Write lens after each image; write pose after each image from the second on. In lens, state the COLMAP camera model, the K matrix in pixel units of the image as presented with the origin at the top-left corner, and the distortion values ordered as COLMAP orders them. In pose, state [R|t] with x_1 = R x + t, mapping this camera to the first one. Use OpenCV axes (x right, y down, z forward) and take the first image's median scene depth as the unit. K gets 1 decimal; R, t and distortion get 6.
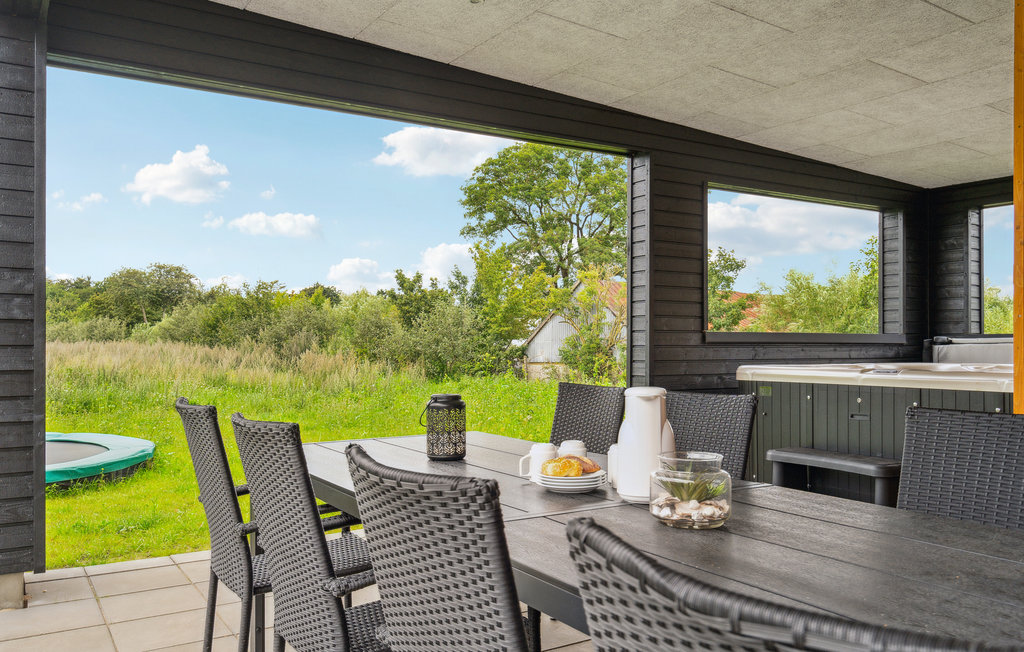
lens RADIAL K [[818.6, 0, 512.0], [0, 818.6, 326.0], [0, 0, 1]] dist [0.000443, 0.000087]
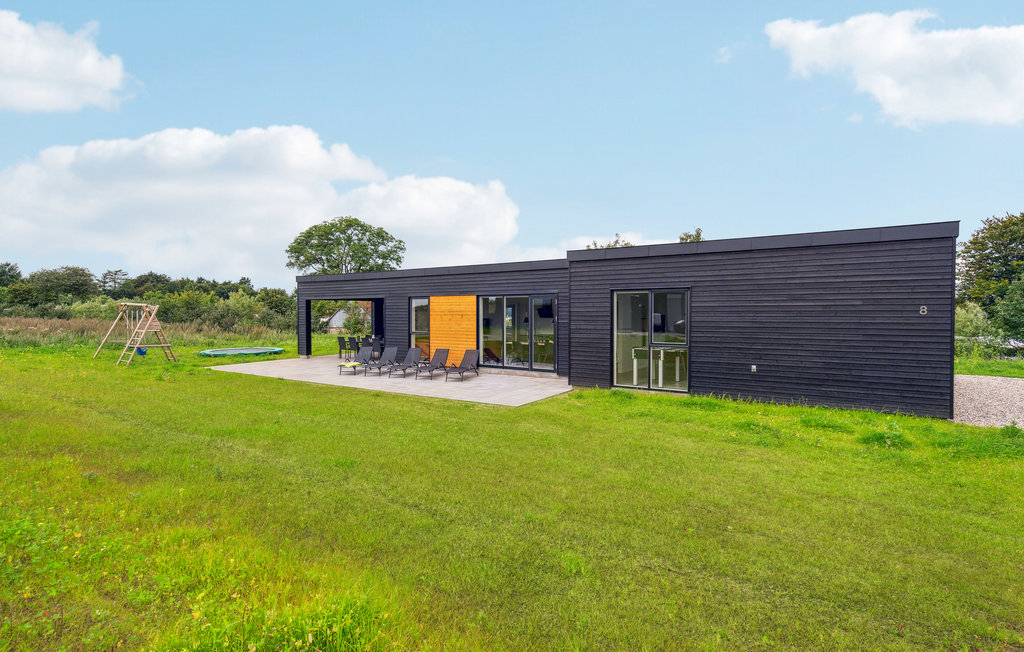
lens RADIAL K [[514.1, 0, 512.0], [0, 514.1, 326.0], [0, 0, 1]] dist [-0.000423, -0.000069]
pose [[0.912345, -0.015790, 0.409117, -0.115032], [-0.007573, 0.998434, 0.055423, -0.053129], [-0.409352, -0.053663, 0.910797, -0.692390]]
